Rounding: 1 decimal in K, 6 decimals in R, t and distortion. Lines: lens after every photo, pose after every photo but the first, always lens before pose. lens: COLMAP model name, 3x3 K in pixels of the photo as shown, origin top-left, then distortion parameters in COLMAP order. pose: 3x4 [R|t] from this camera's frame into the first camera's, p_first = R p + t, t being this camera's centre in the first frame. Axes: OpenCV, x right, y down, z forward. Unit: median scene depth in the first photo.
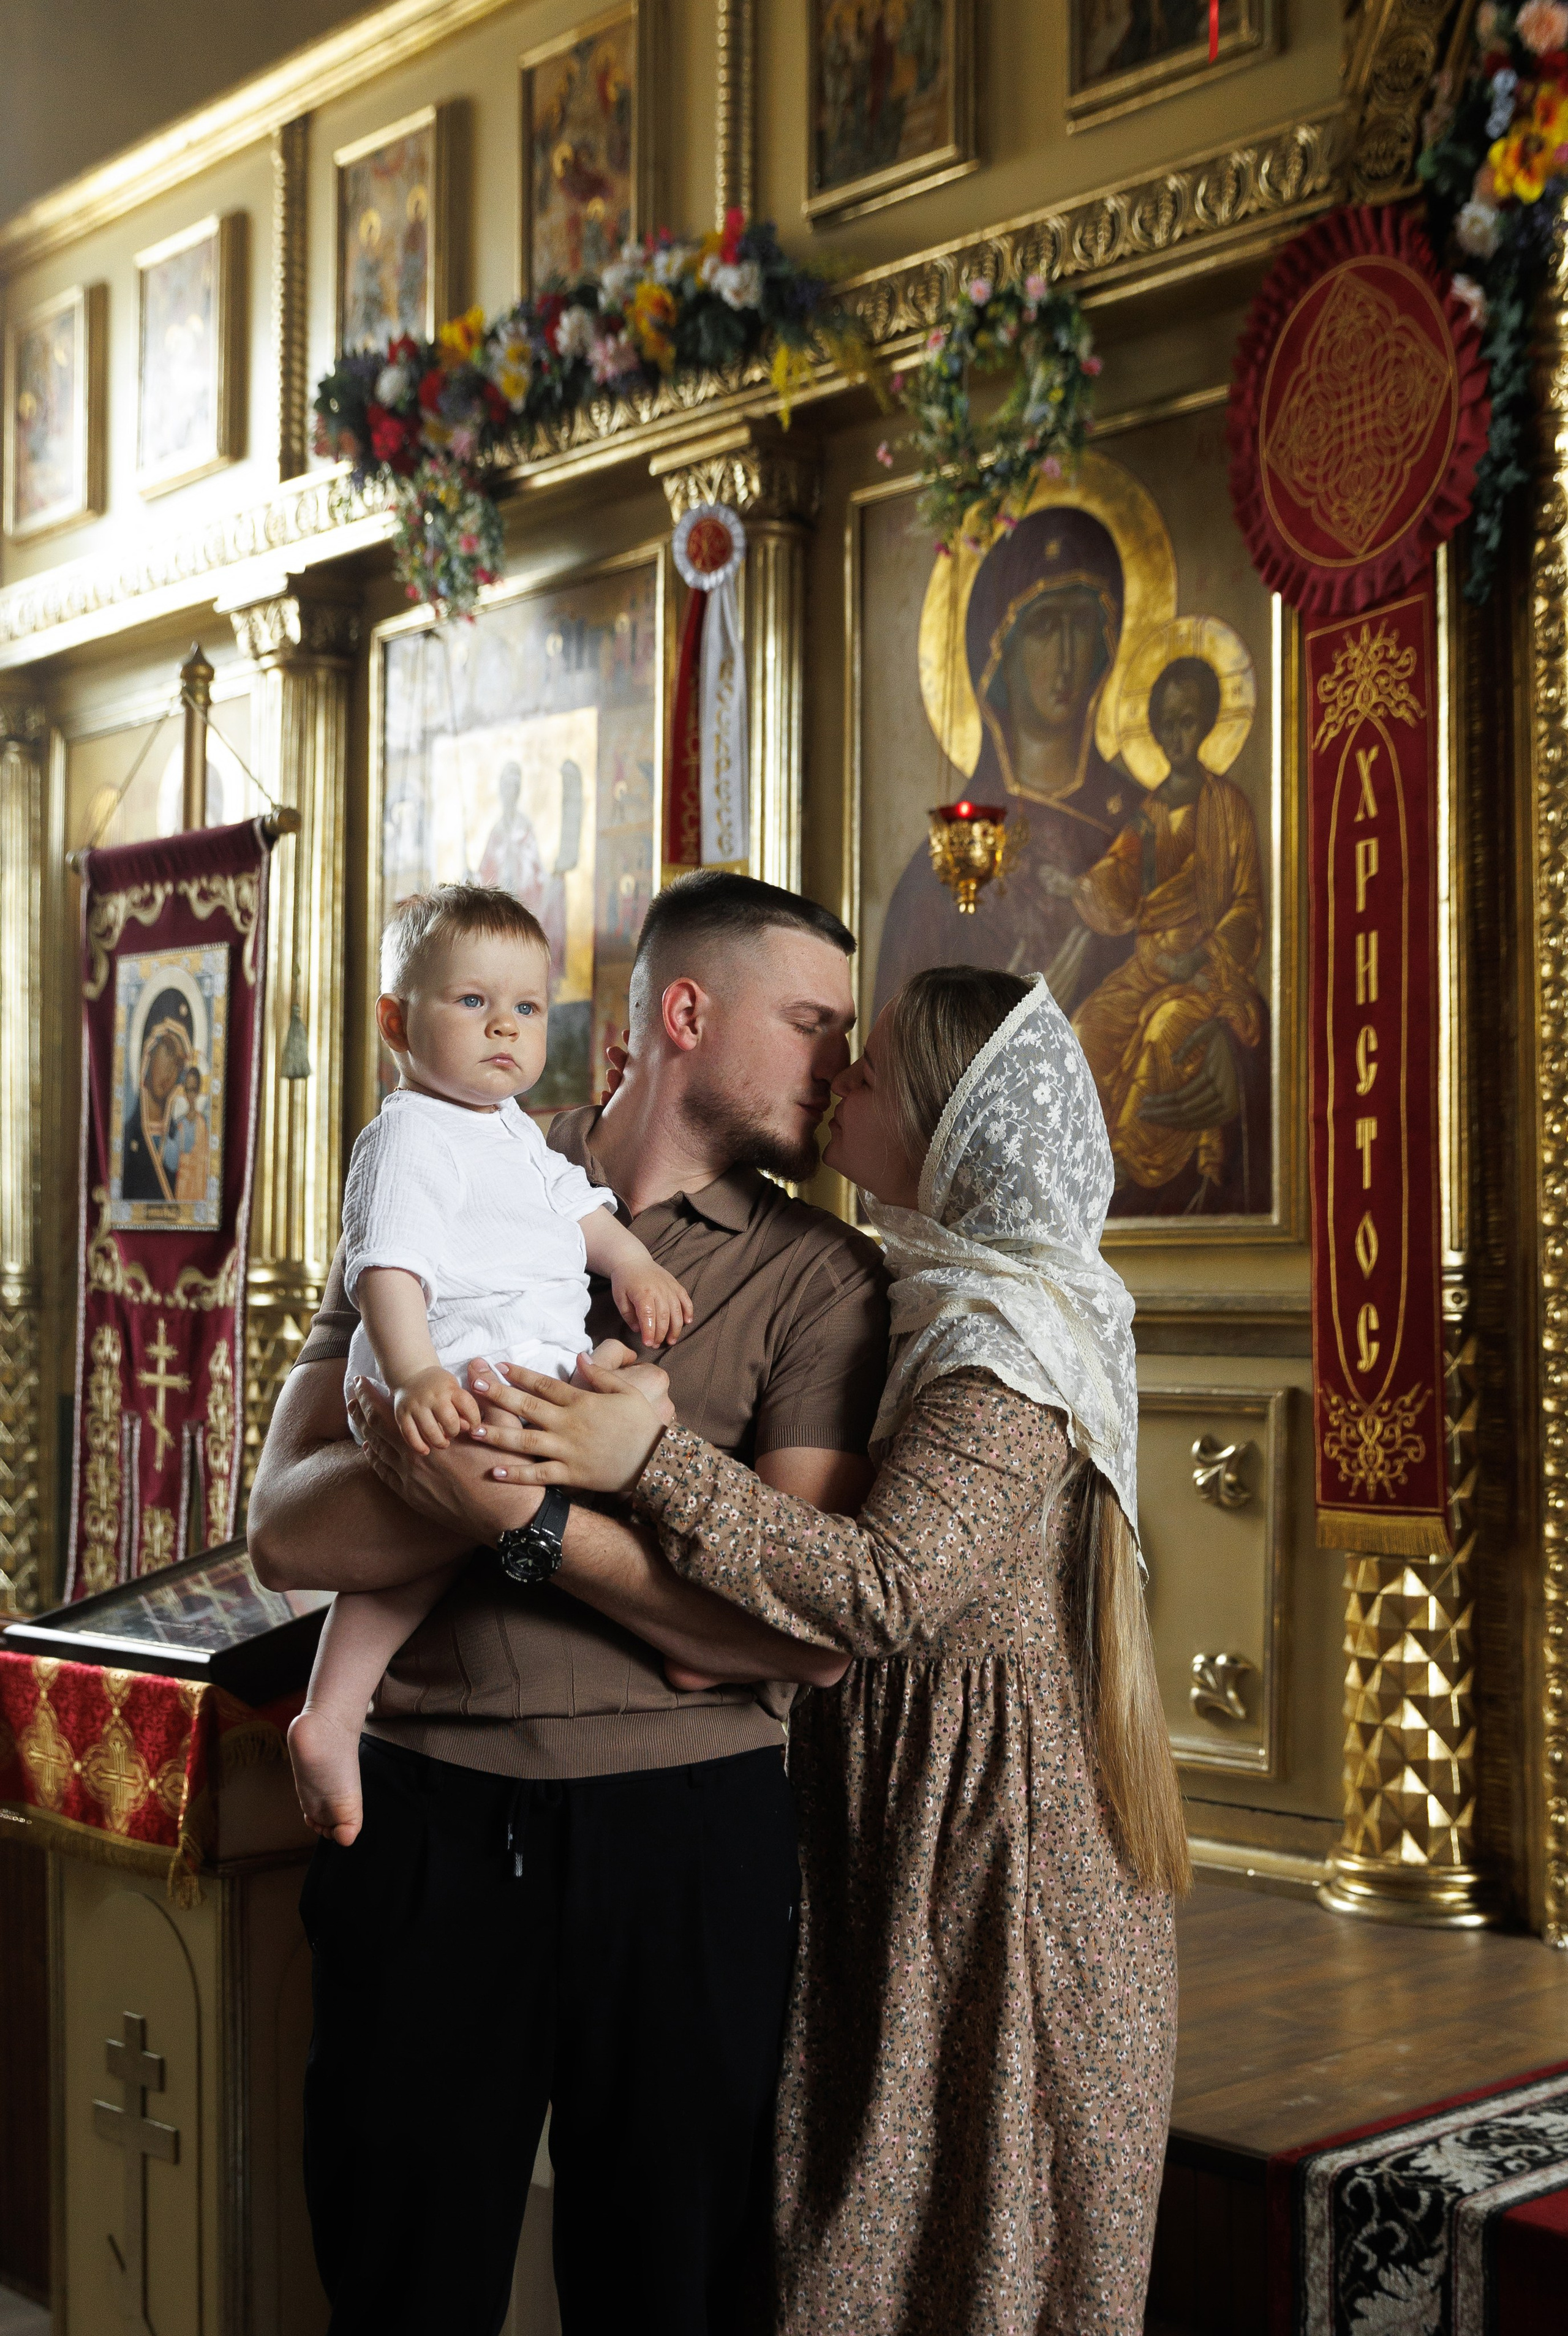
lens RADIAL K [[2960.5, 0, 872.2], [0, 2960.5, 1154.5], [0, 0, 1]] dist [0.020034, 0.023015]
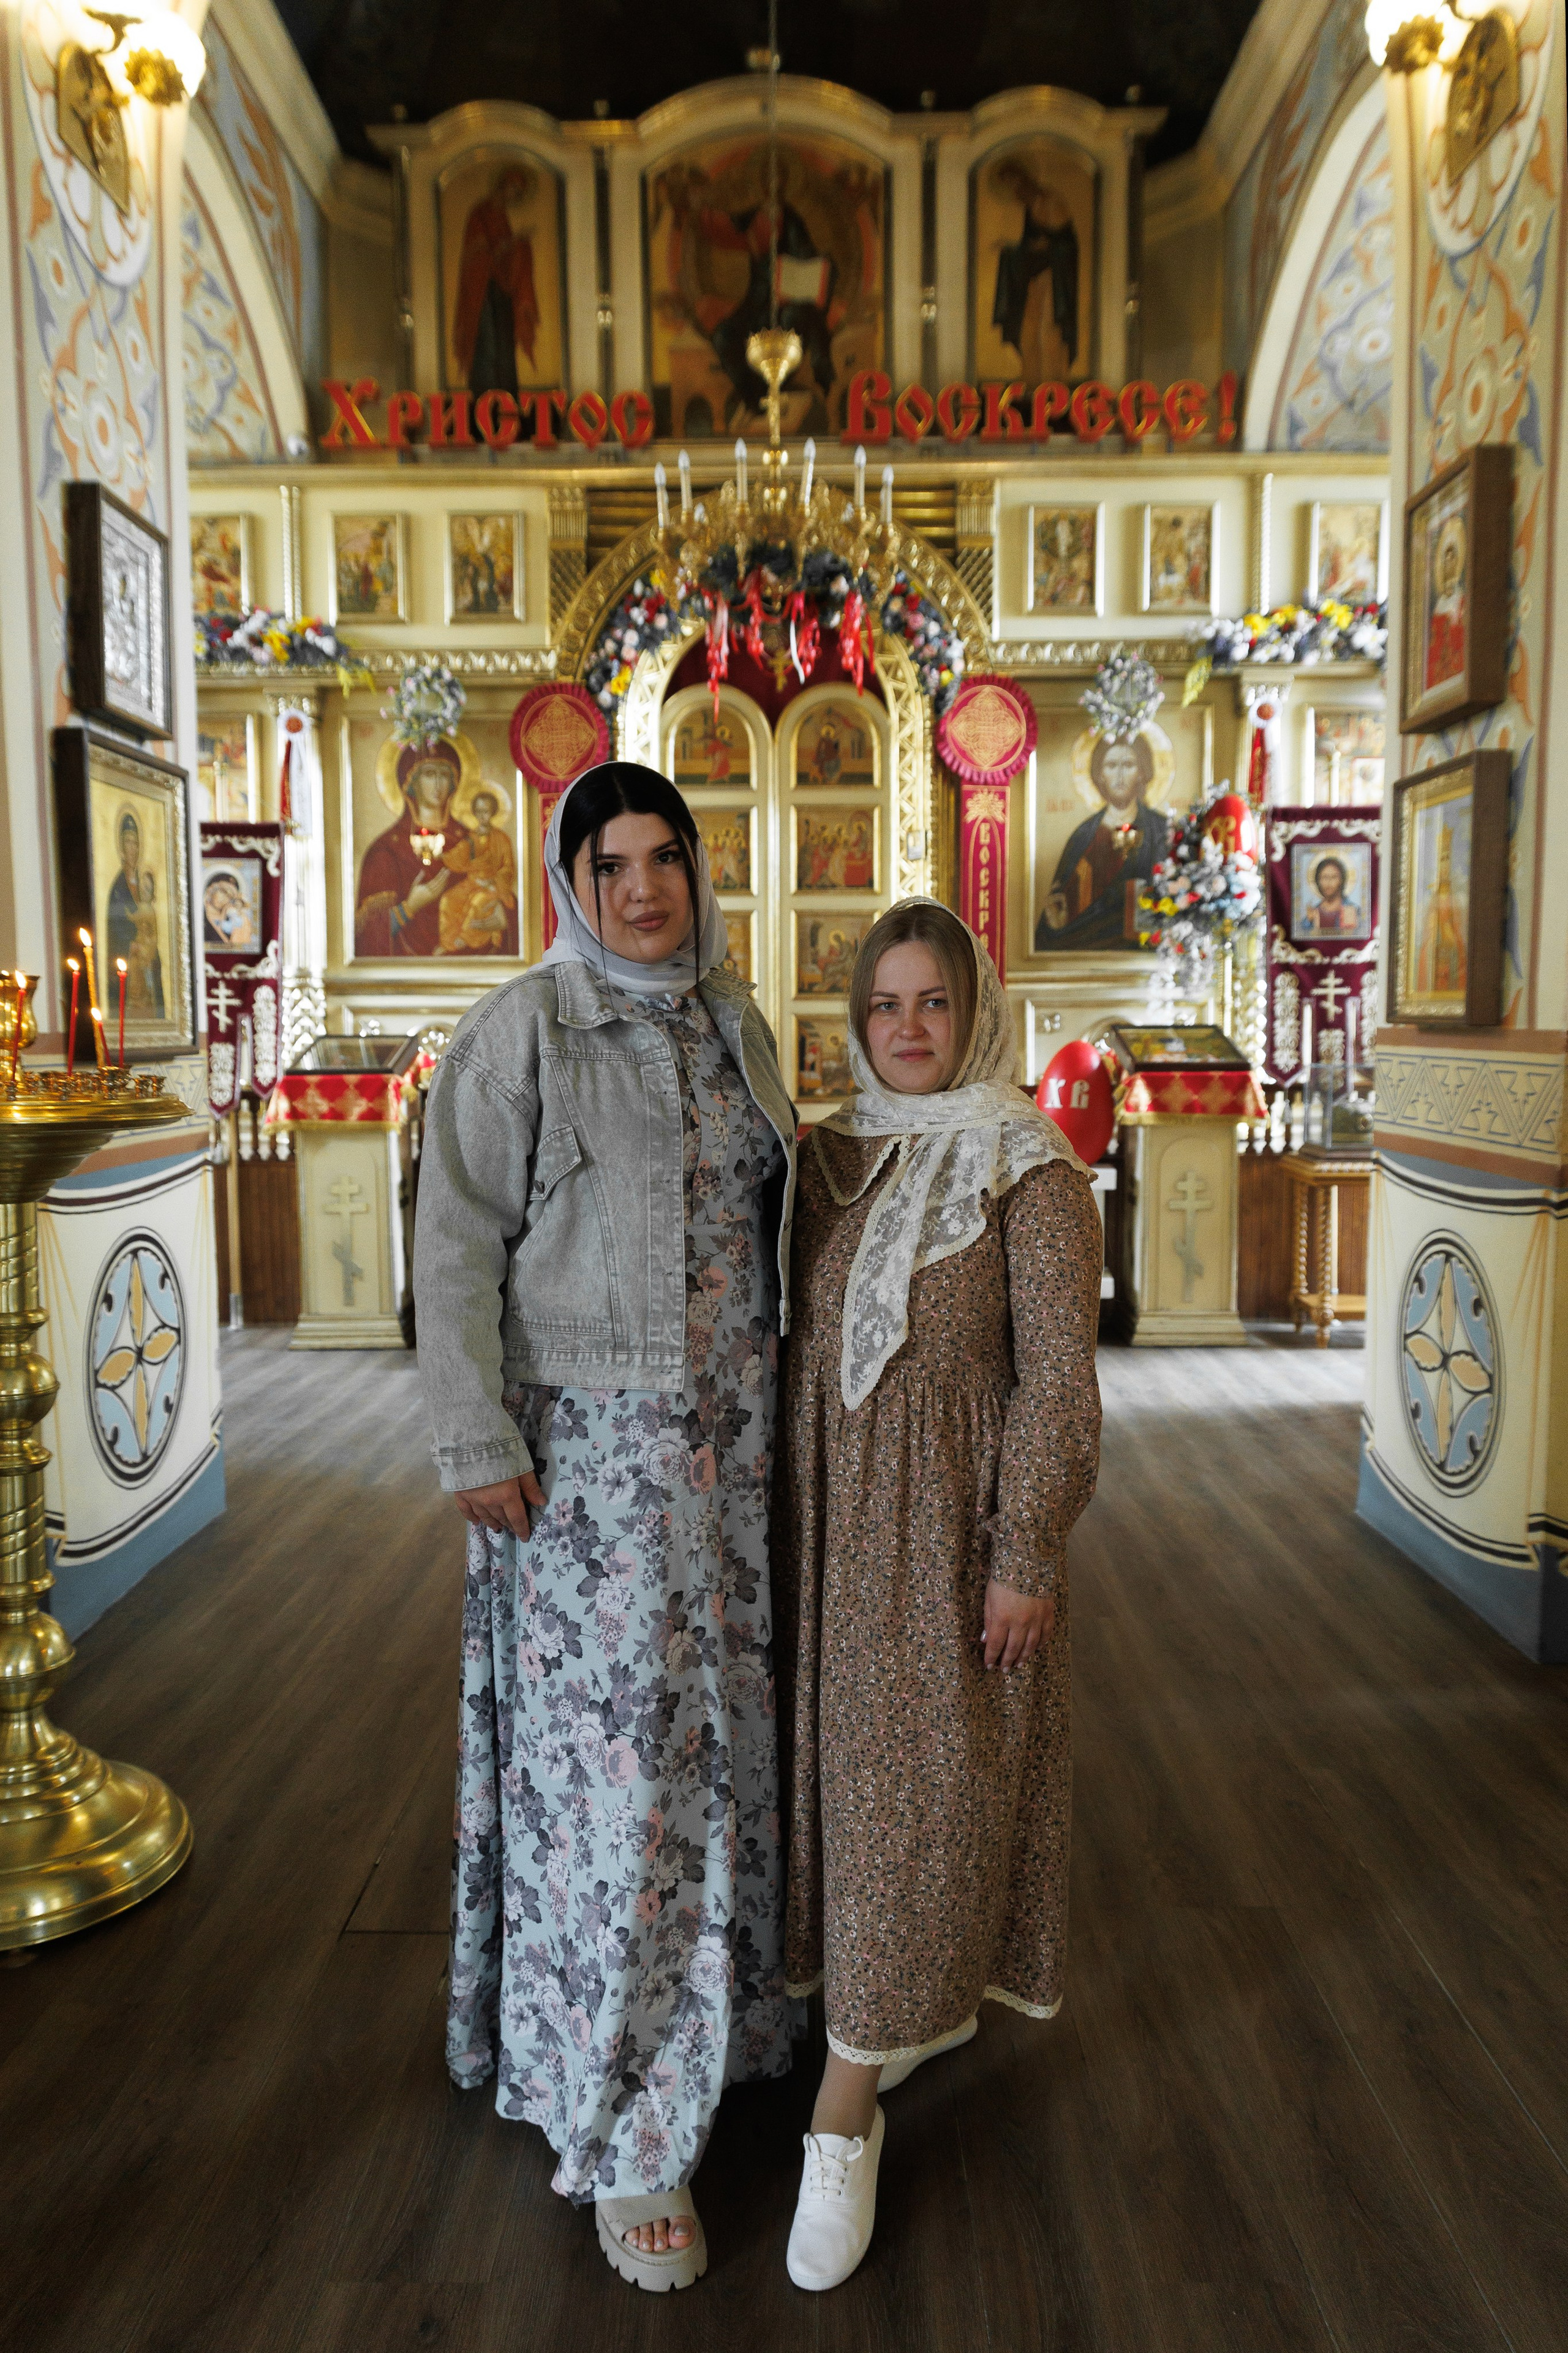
lens RADIAL K [[1661.6, 0, 784.1], [0, 1661.6, 1206.4], [0, 0, 1]] dist [0.001767, 0.000121]
pose [[0.682737, -0.081492, 0.726106, -1.155037], [-0.032615, 0.989371, 0.141706, 0.023797], [-0.729936, -0.120430, 0.672822, -0.641122]]
